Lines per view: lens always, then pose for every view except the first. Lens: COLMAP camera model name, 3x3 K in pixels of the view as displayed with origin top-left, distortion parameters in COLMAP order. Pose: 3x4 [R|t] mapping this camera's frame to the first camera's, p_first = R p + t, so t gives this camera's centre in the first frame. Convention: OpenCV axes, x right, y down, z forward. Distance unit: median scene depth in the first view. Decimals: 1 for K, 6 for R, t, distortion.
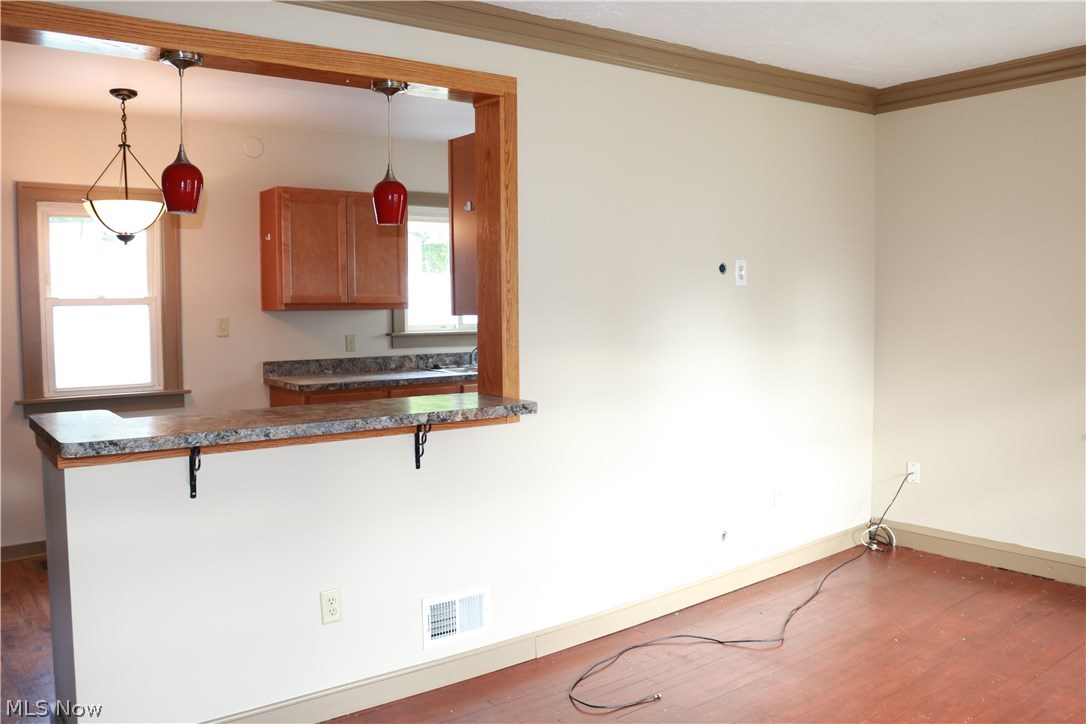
lens RADIAL K [[885.6, 0, 540.4], [0, 885.6, 362.0], [0, 0, 1]] dist [-0.143021, 0.087071]
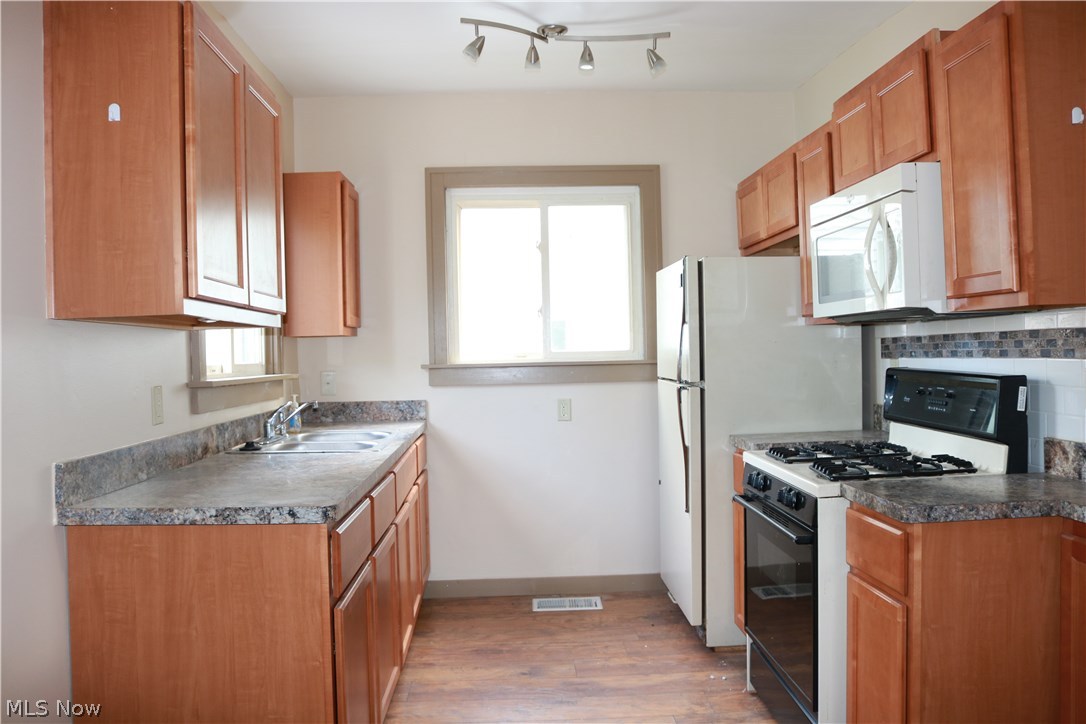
lens RADIAL K [[885.6, 0, 541.6], [0, 885.6, 361.4], [0, 0, 1]] dist [-0.143021, 0.087071]
pose [[0.562074, -0.013991, 0.826969, -0.459664], [0.074745, 0.996625, -0.033942, -0.014266], [-0.823703, 0.080890, 0.561223, 0.606411]]
